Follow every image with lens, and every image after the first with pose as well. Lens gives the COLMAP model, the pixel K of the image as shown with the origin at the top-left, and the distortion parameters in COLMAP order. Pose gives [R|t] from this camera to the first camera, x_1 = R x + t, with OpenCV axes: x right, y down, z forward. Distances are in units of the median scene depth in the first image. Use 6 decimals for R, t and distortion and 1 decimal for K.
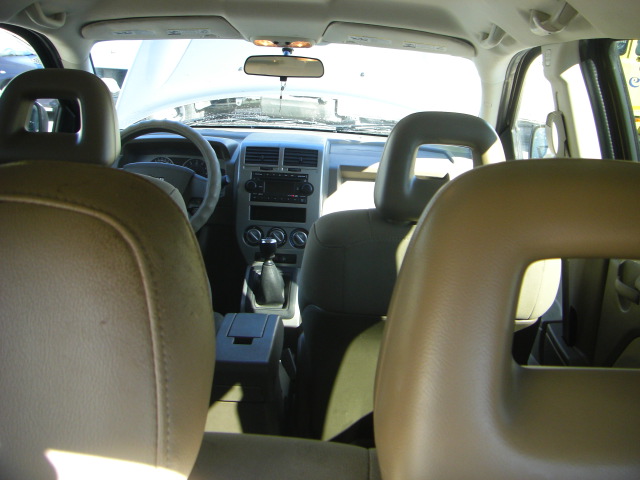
lens RADIAL K [[715.0, 0, 318.7], [0, 715.0, 240.6], [0, 0, 1]] dist [-0.140743, 0.000000]
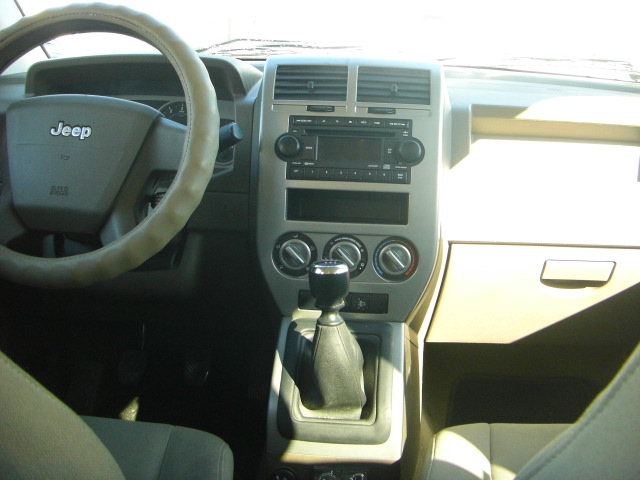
lens RADIAL K [[715.0, 0, 319.3], [0, 715.0, 239.5], [0, 0, 1]] dist [-0.140743, 0.000000]
pose [[0.998707, -0.009402, -0.049960, -0.052124], [0.009397, 0.999956, -0.000321, -0.015945], [0.049961, -0.000149, 0.998751, 0.540107]]
